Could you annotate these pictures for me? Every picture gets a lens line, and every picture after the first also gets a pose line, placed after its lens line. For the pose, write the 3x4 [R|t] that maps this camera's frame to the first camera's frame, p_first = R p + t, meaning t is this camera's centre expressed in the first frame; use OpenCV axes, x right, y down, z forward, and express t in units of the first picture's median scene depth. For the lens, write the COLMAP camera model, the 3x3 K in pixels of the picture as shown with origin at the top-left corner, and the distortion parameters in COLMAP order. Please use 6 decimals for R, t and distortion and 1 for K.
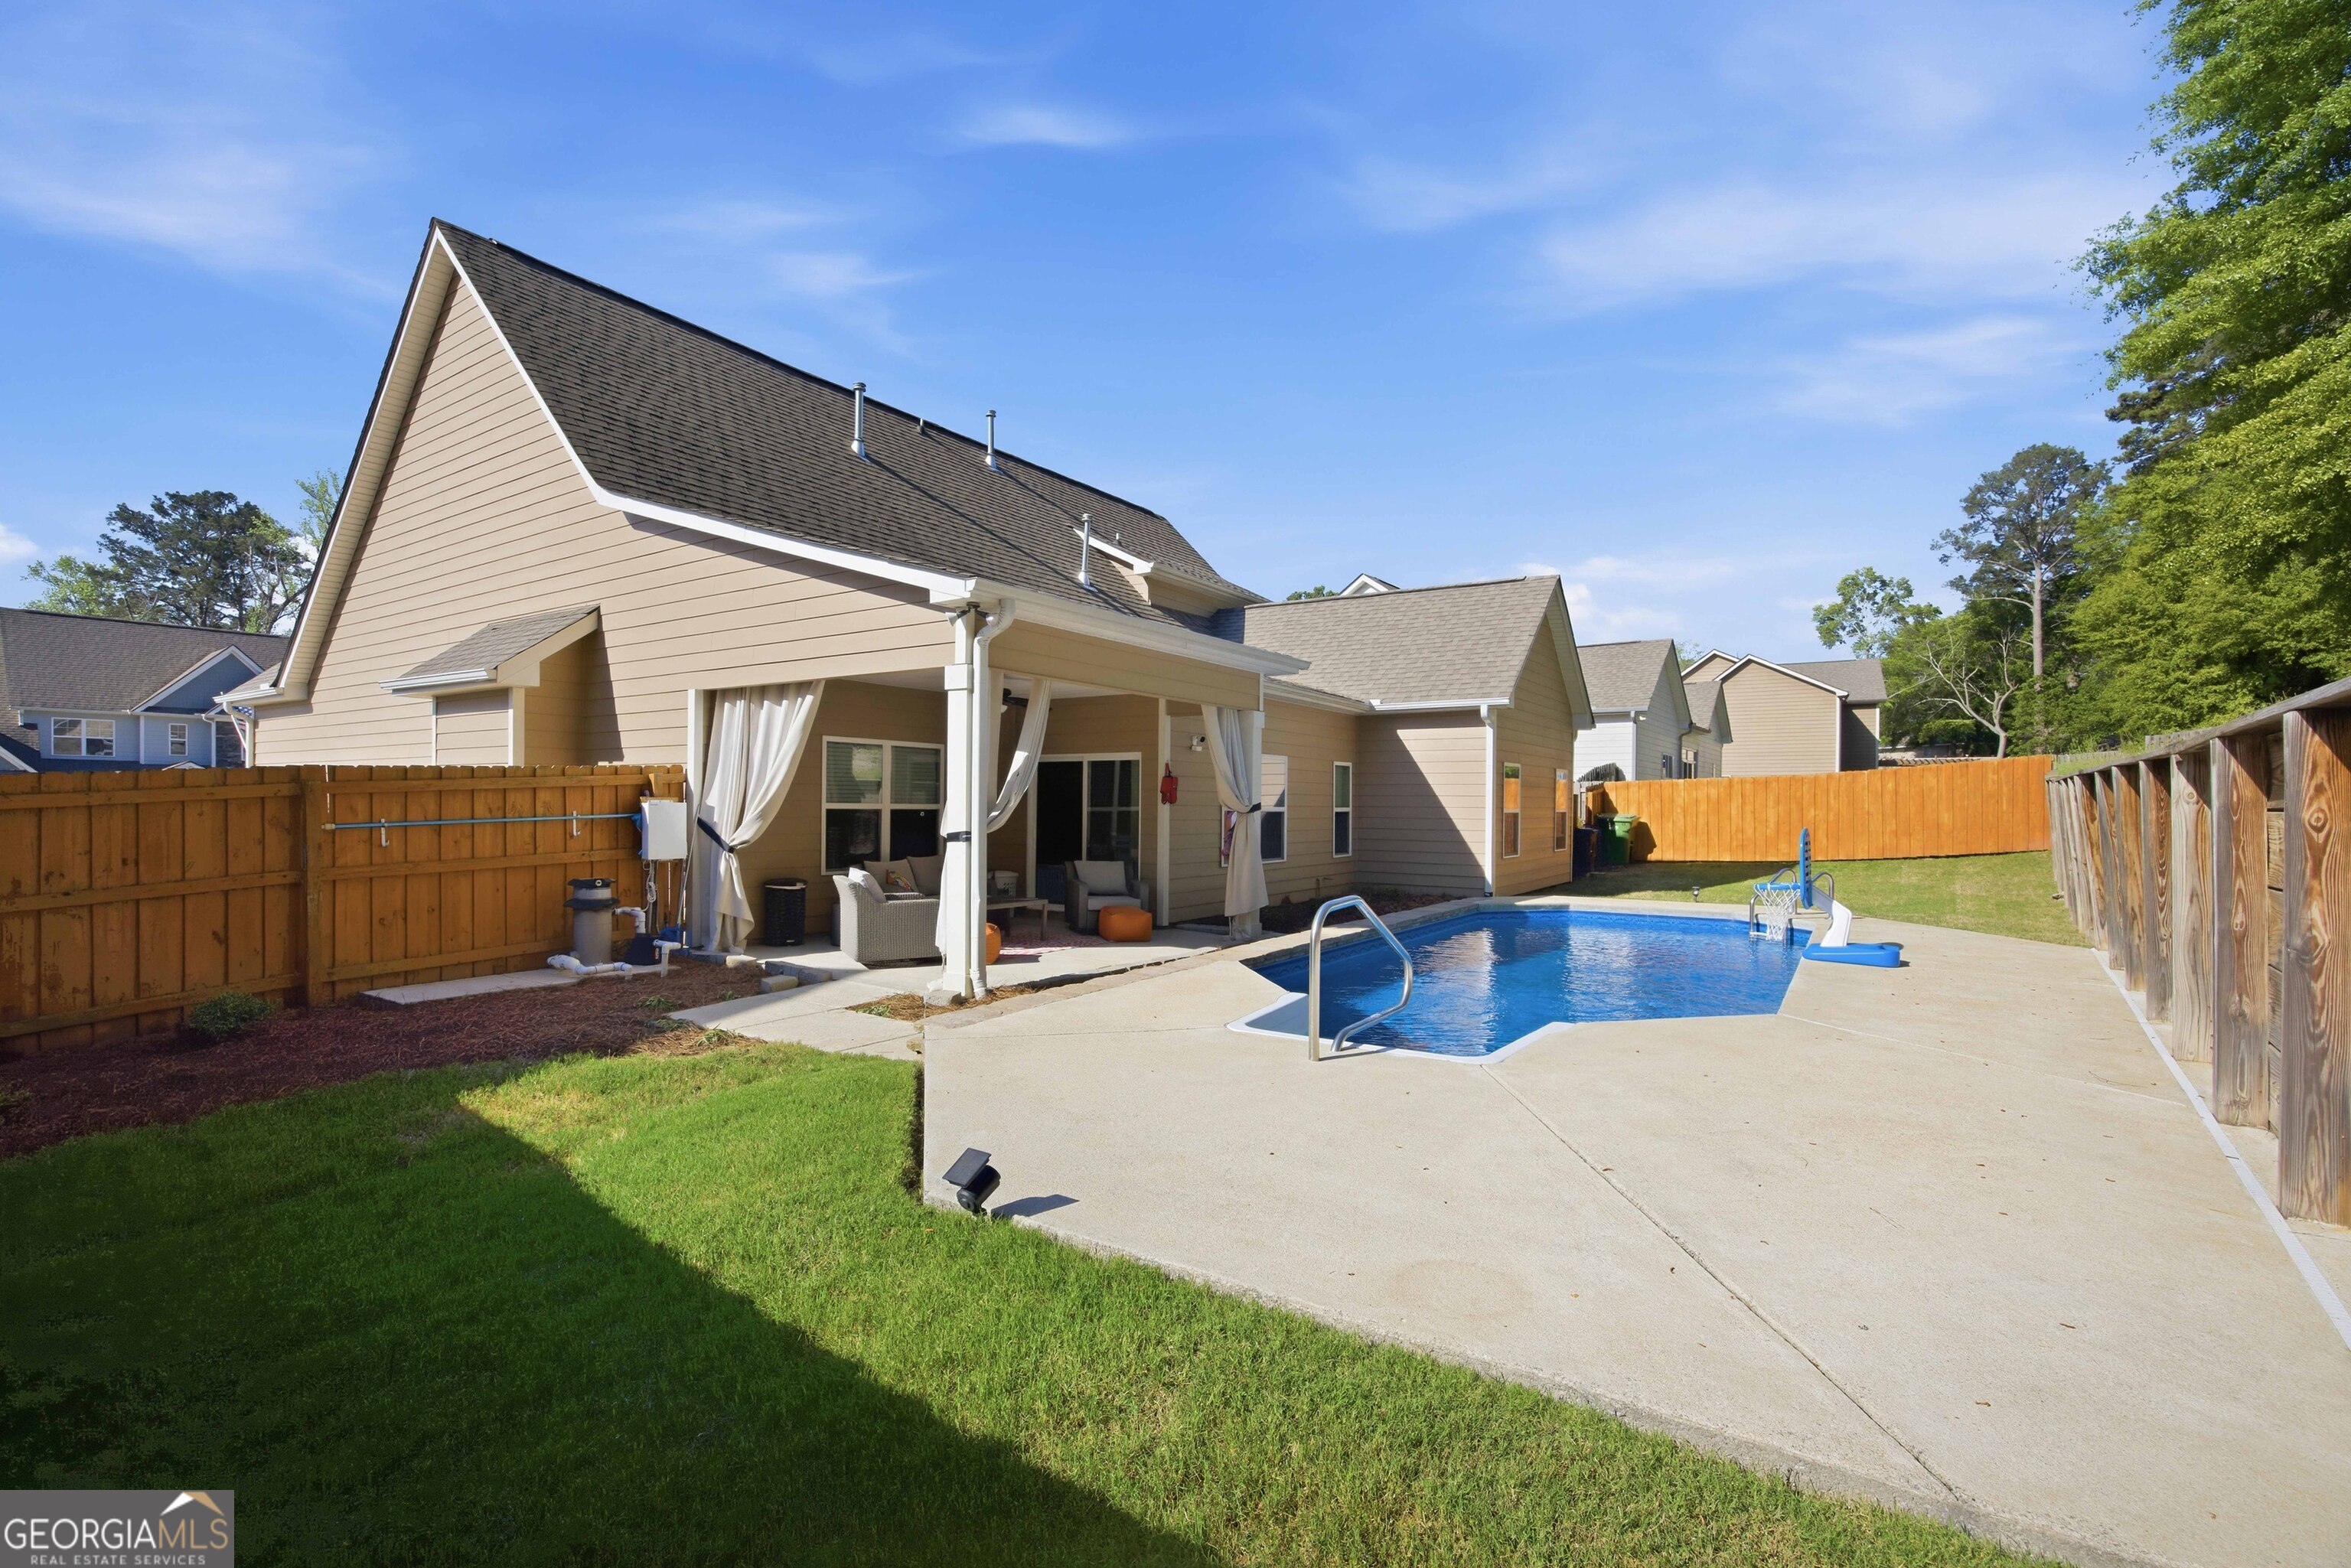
lens RADIAL K [[1042.8, 0, 1169.6], [0, 1042.8, 823.8], [0, 0, 1]] dist [0.028809, -0.009961]
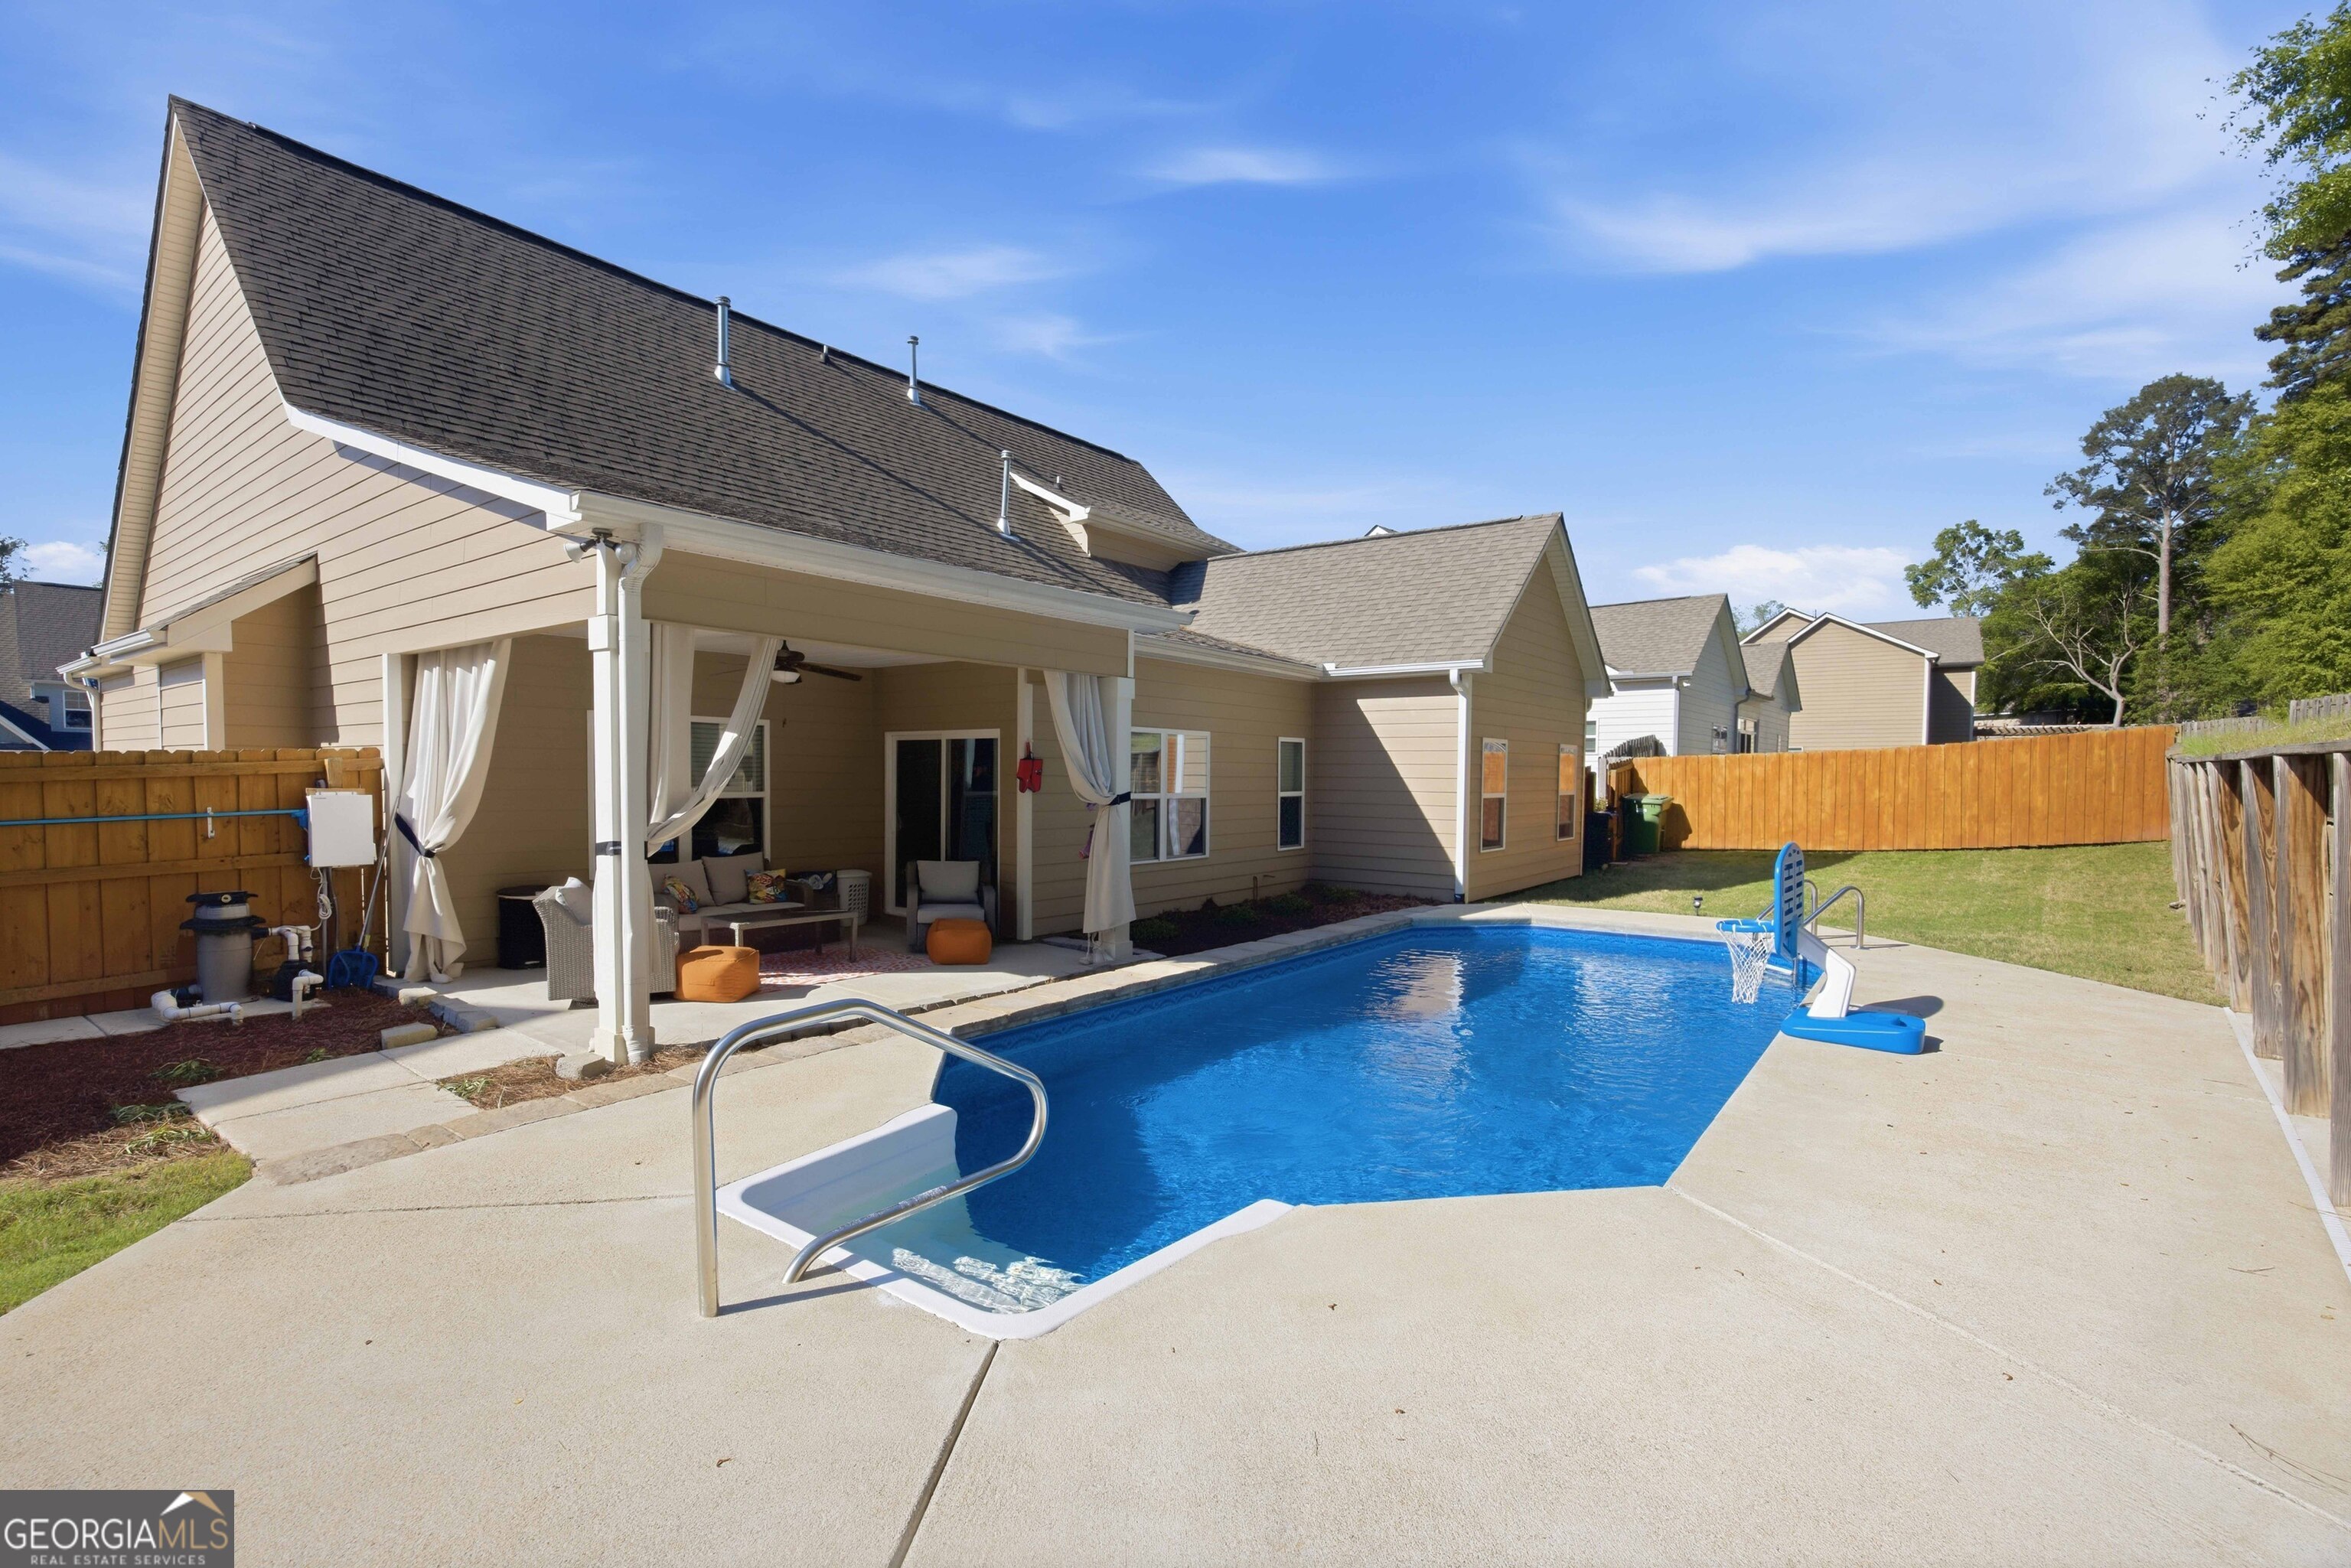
lens RADIAL K [[1042.8, 0, 1169.6], [0, 1042.8, 823.8], [0, 0, 1]] dist [0.028809, -0.009961]
pose [[0.997995, 0.003272, -0.063210, 0.107840], [-0.001397, 0.999559, 0.029678, -0.012502], [0.063280, -0.029530, 0.997559, 0.128423]]
